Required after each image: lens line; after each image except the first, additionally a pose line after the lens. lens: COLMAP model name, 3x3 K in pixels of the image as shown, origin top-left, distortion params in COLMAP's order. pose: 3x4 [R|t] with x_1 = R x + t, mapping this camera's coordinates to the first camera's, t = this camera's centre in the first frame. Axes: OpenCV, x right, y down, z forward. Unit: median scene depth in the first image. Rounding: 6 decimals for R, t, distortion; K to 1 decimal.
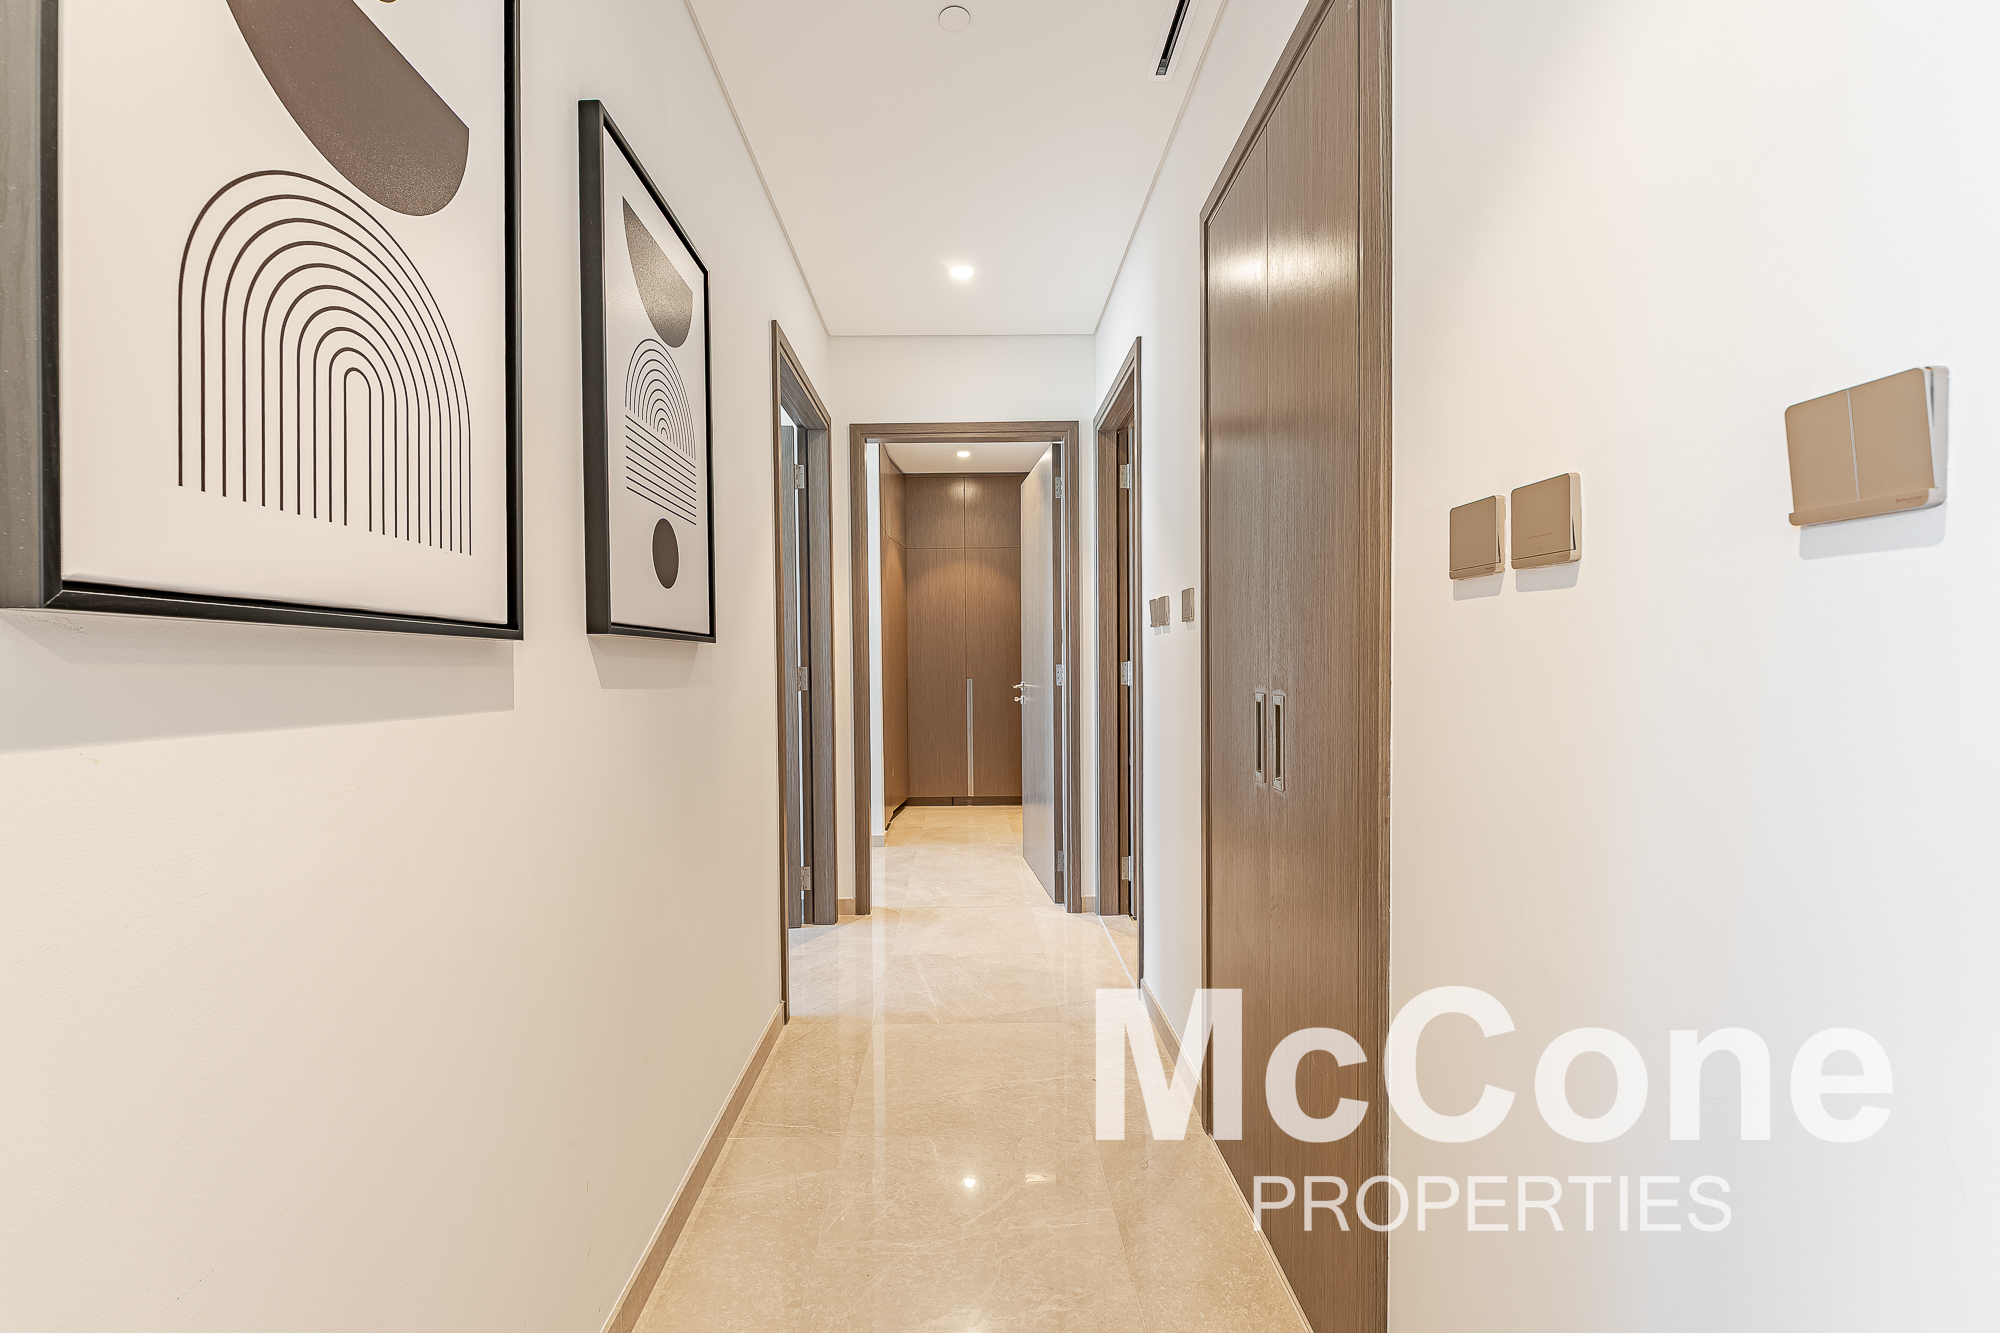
lens RADIAL K [[794.3, 0, 977.1], [0, 794.3, 650.5], [0, 0, 1]] dist [-0.000065, -0.000198]
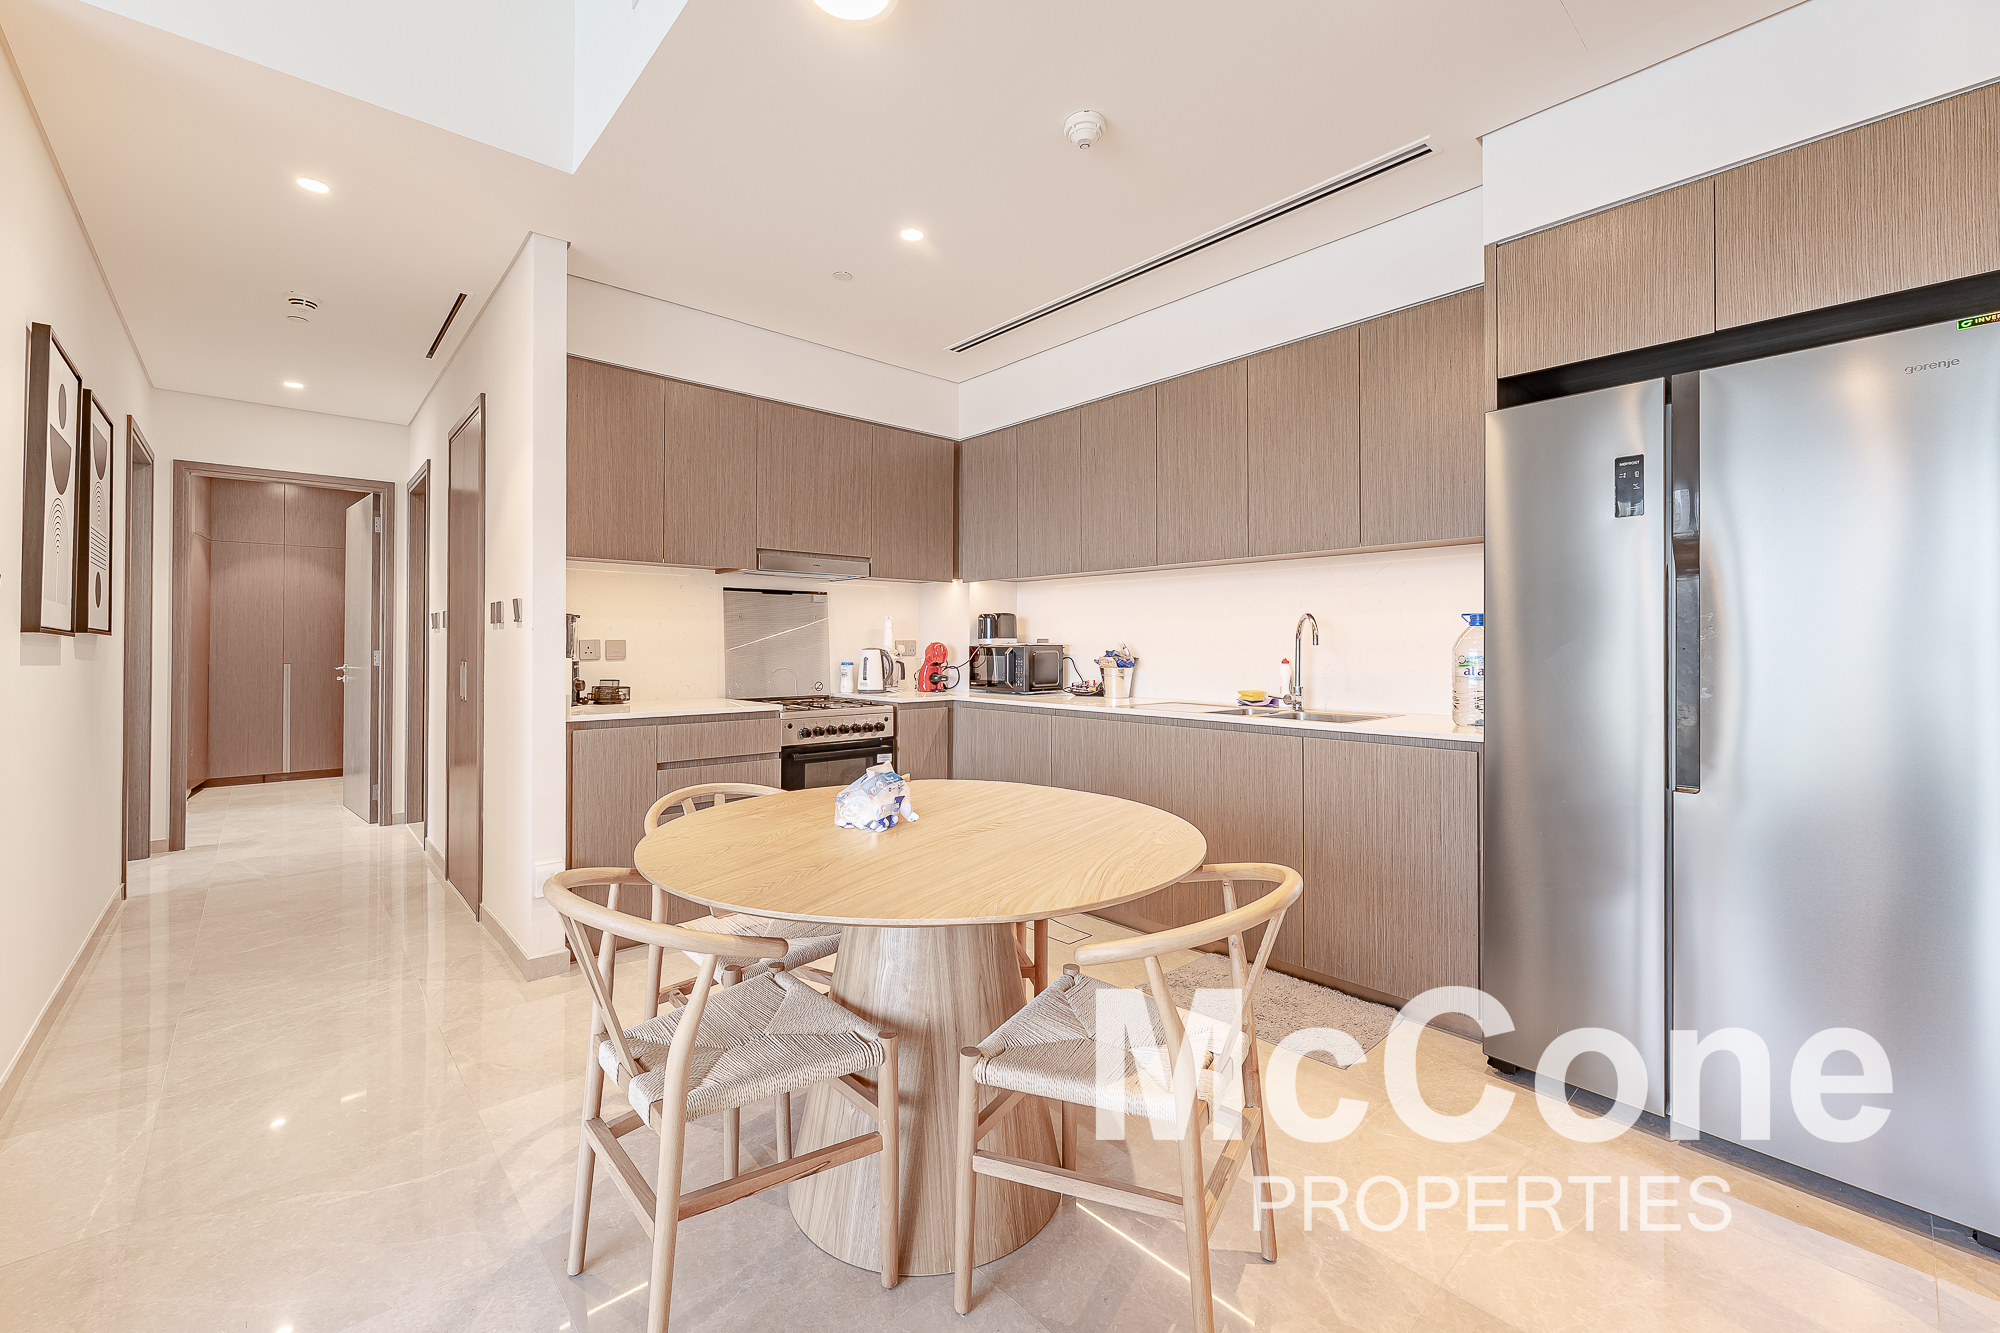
lens RADIAL K [[811.8, 0, 957.4], [0, 811.8, 635.8], [0, 0, 1]] dist [0.004147, 0.000289]
pose [[0.771735, 0.017242, 0.635711, -0.017701], [-0.013288, 0.999851, -0.010987, -0.006484], [-0.635806, 0.000032, 0.771849, -0.735105]]
